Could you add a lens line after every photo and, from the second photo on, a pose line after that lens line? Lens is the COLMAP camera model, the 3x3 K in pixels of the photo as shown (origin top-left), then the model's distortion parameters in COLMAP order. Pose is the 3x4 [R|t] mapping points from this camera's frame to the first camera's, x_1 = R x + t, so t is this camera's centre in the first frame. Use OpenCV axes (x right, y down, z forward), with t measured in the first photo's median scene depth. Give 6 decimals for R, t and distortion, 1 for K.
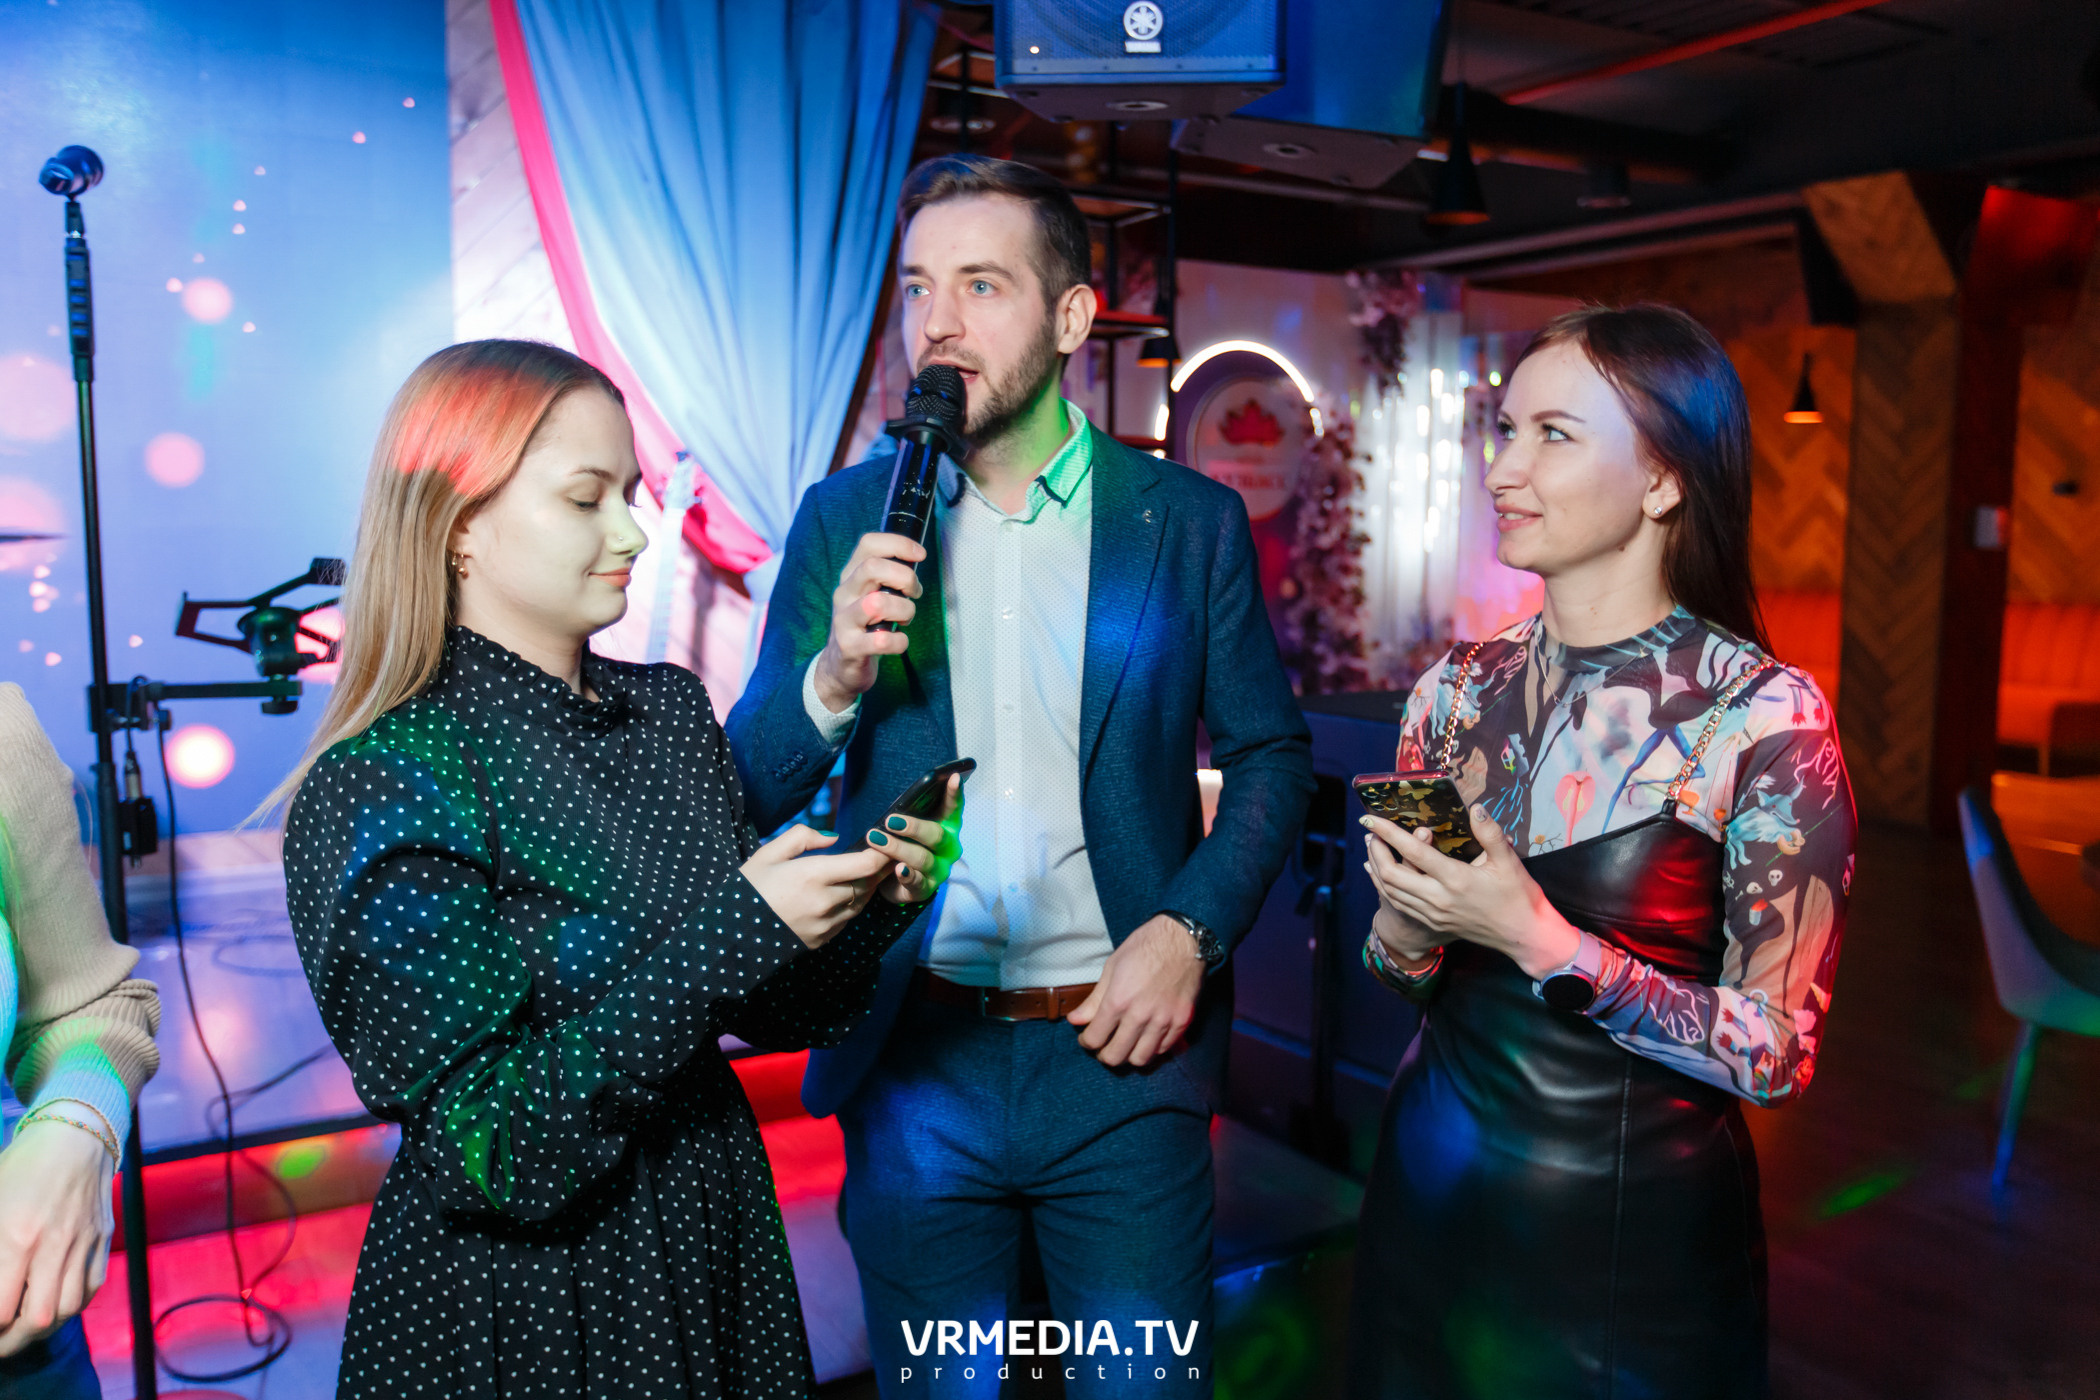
lens RADIAL K [[1692.3, 0, 1050.9], [0, 1692.3, 685.6], [0, 0, 1]] dist [-0.002074, -0.008187]
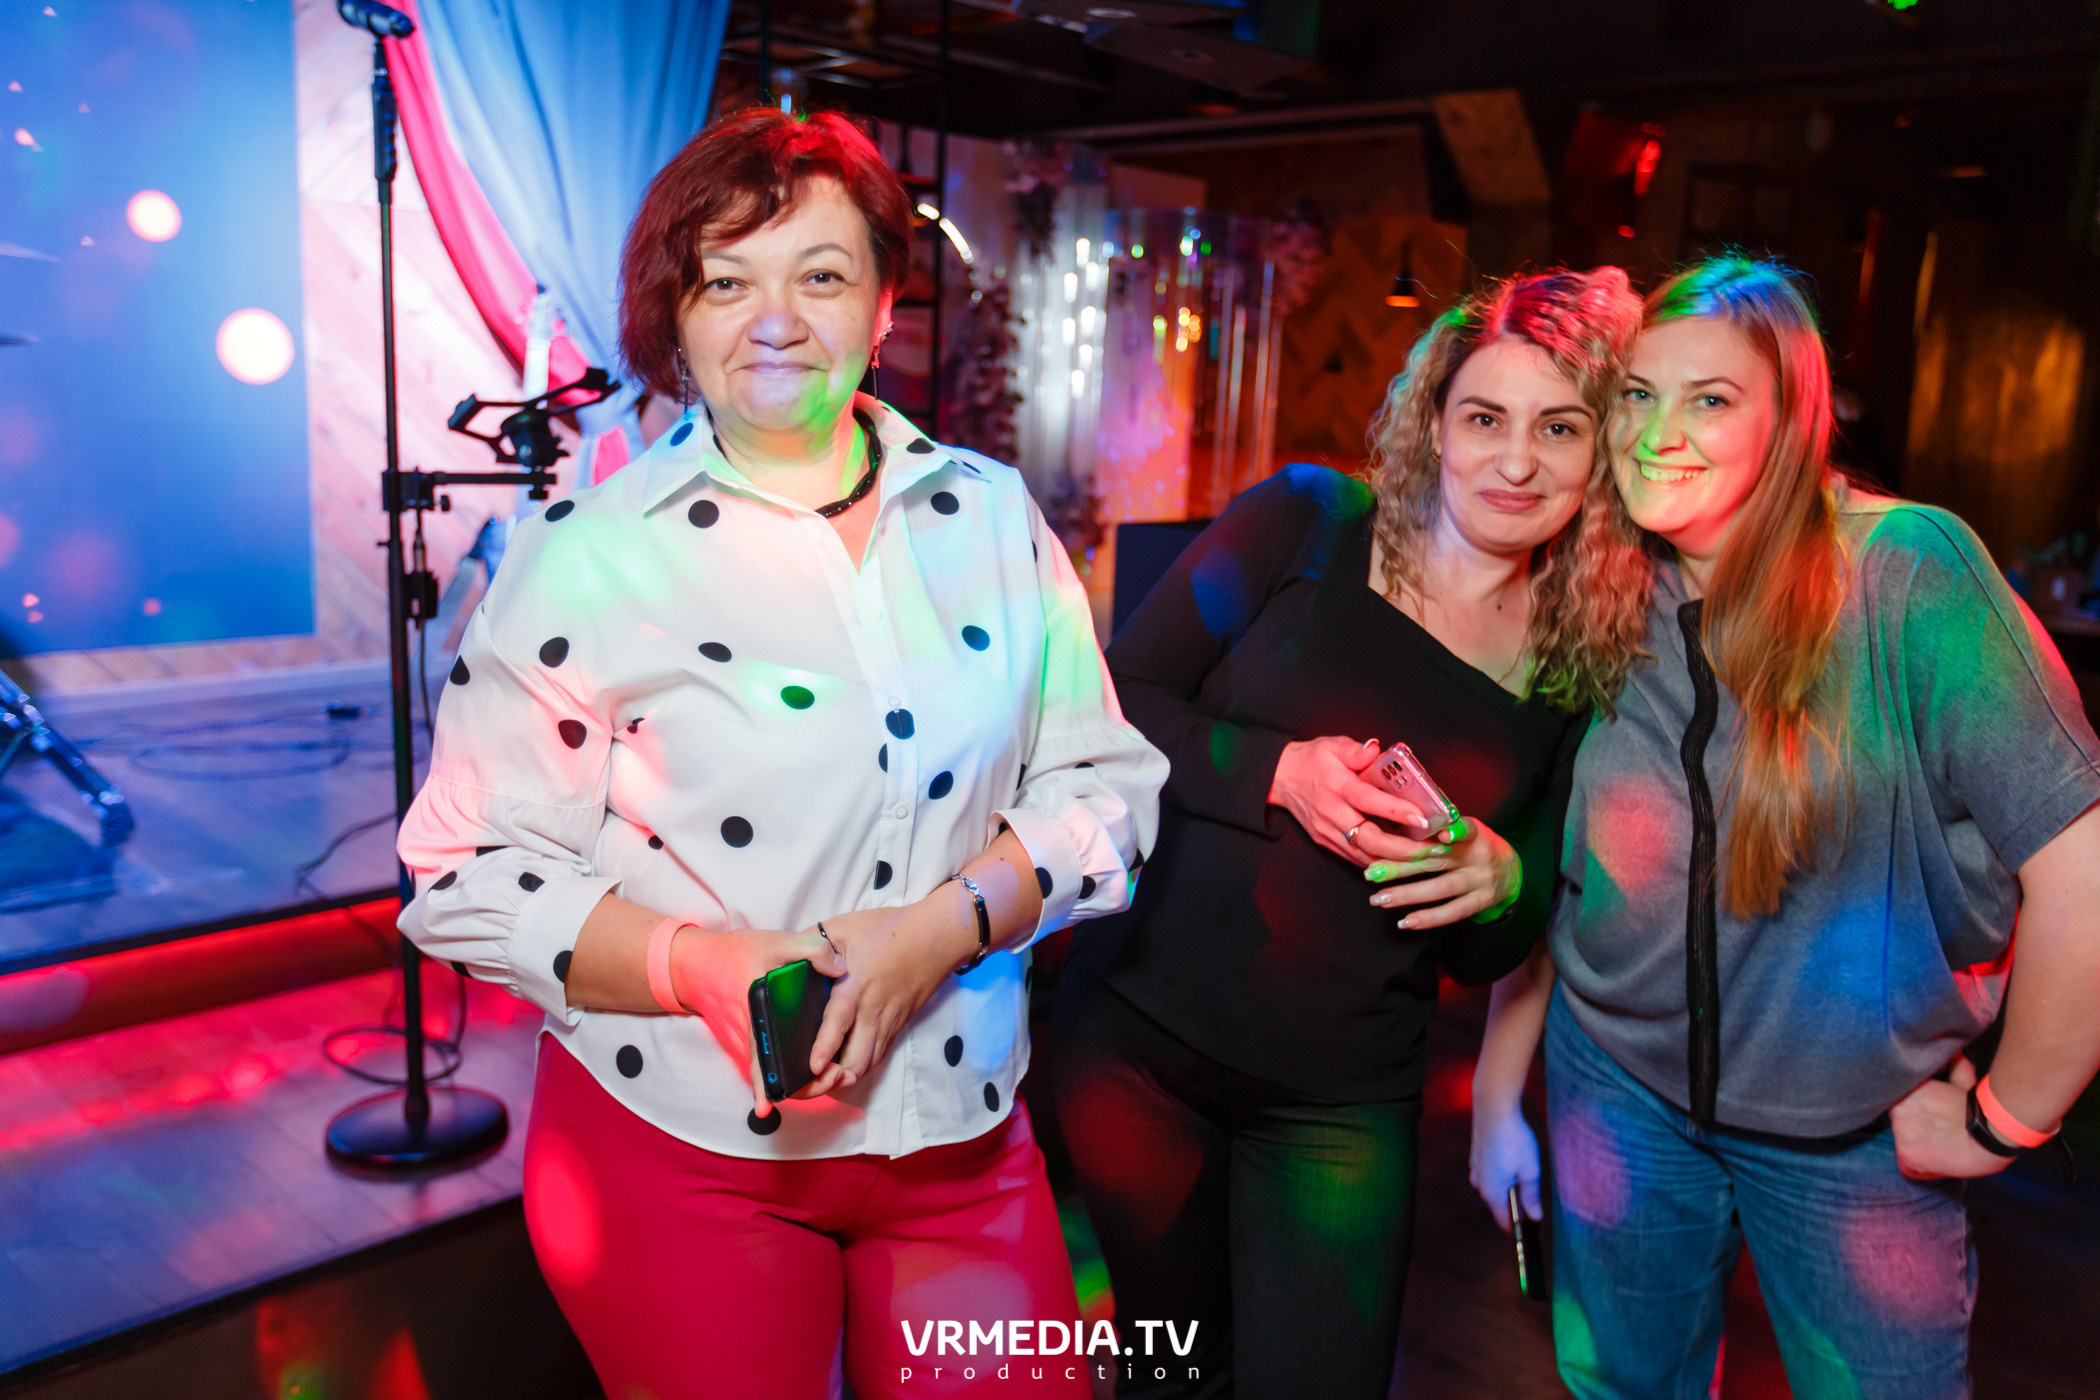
lens RADIAL K [[1692.3, 0, 1054.9], [0, 1692.3, 695.6], [0, 0, 1]] dist [-0.002074, -0.008187]
pose [[0.964719, -0.013474, 0.262935, -0.079721], [-0.009344, 0.996308, 0.085339, 0.009155], [-0.263115, -0.084785, 0.961032, -0.045562]]
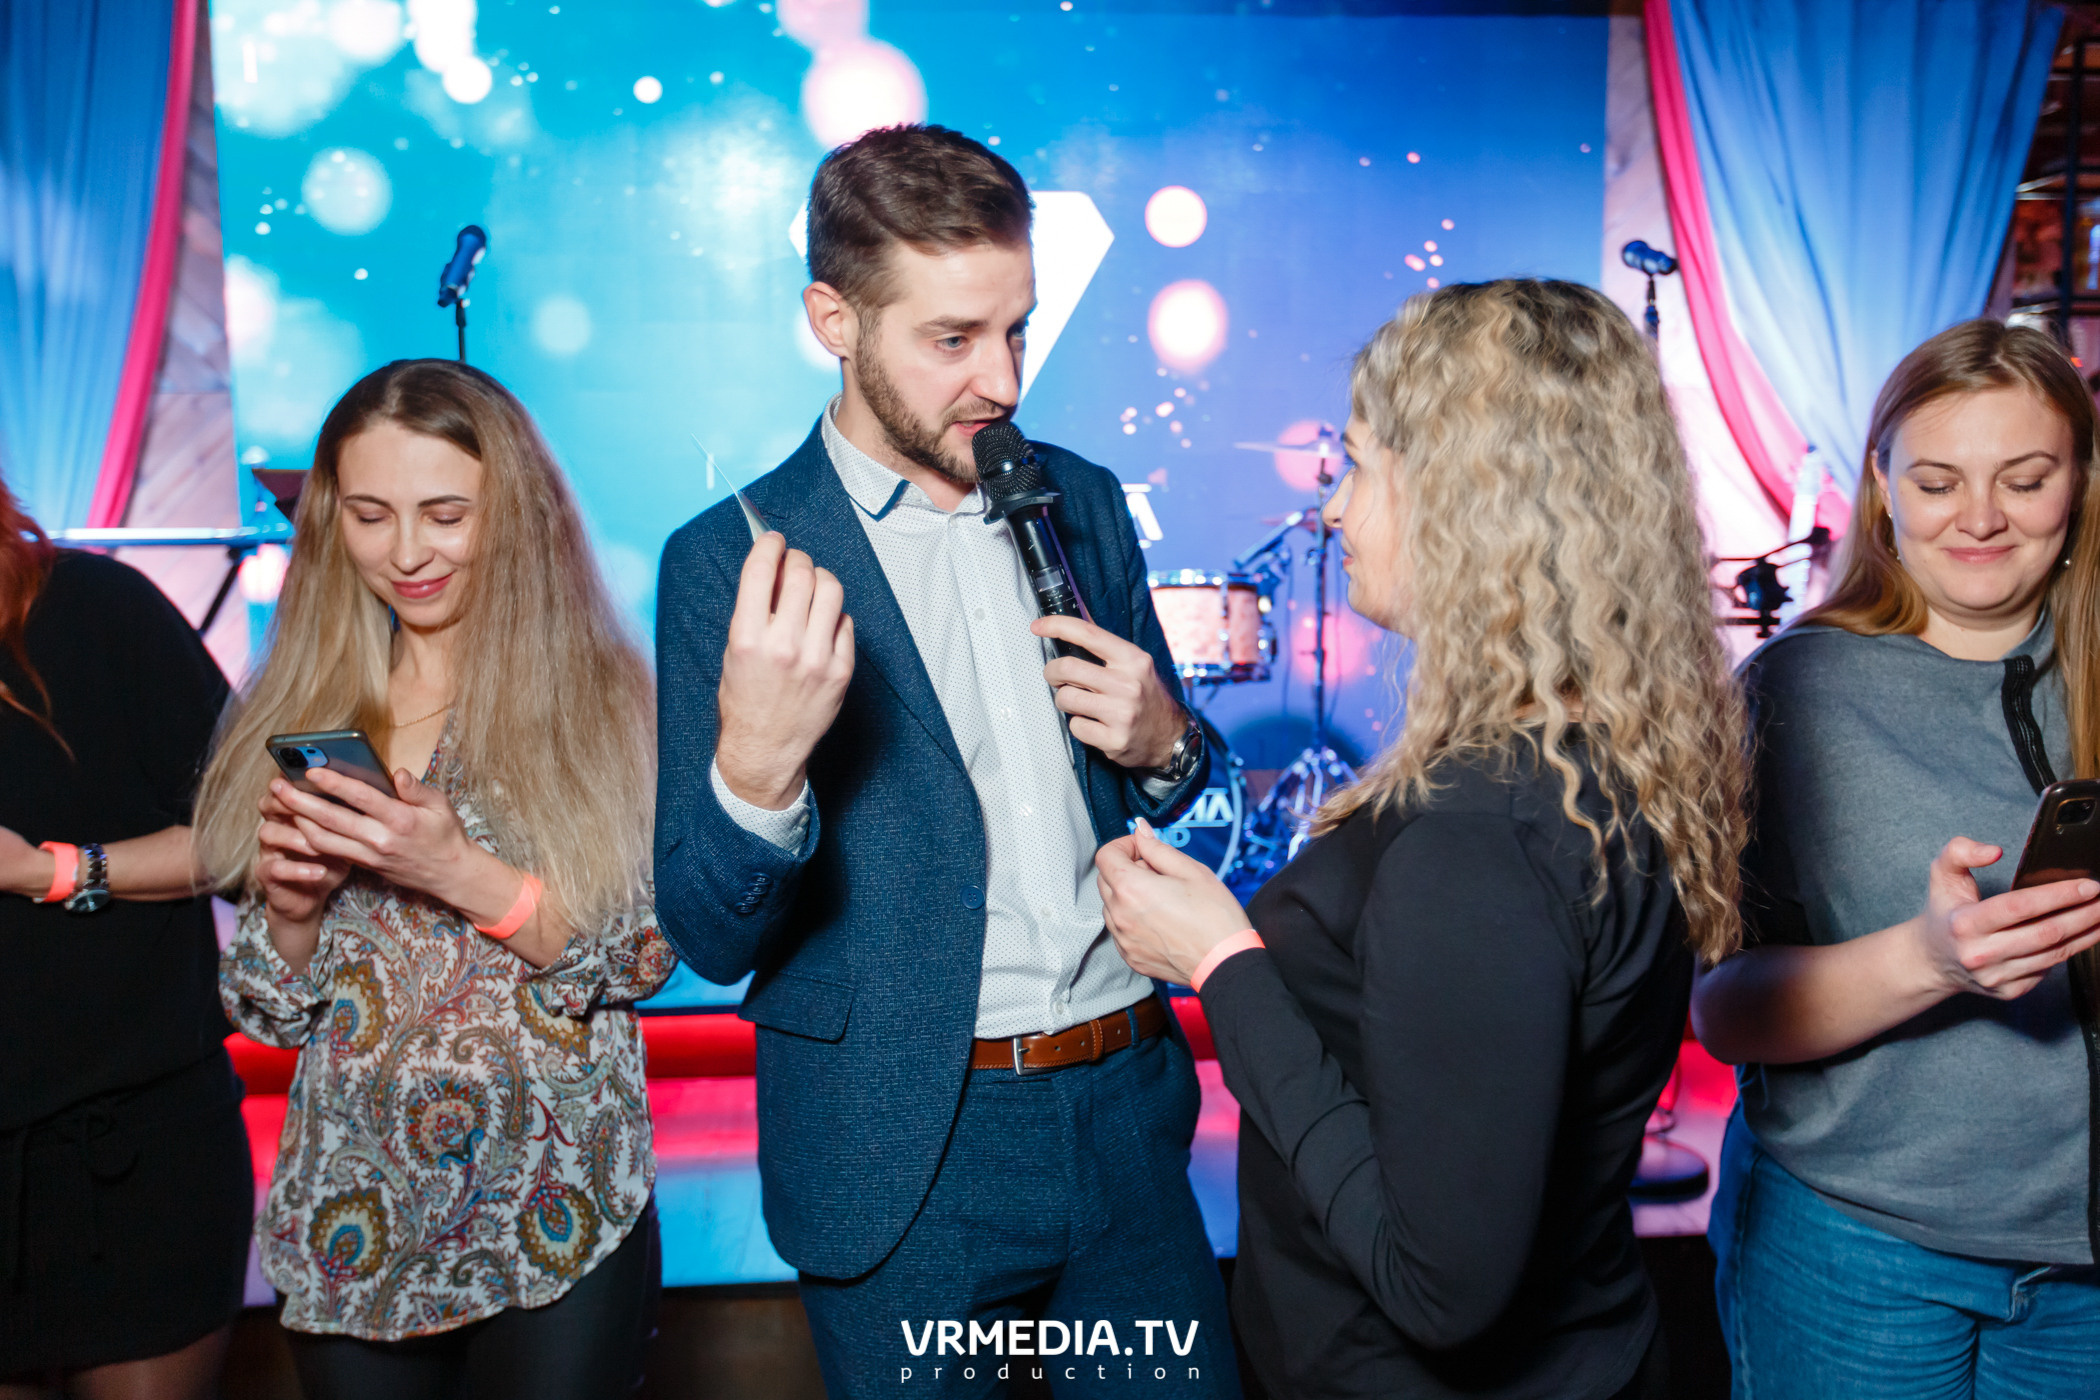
lens RADIAL K [[1692.3, 0, 1047.1], [0, 1692.3, 711.5], [0, 0, 1]] dist [-0.002074, -0.008187]
pose [[0.893734, 0.034188, -0.447292, -0.068715], [-0.028454, 0.999404, 0.019533, 0.012226], [0.447693, -0.004730, 0.894175, -0.092159]]
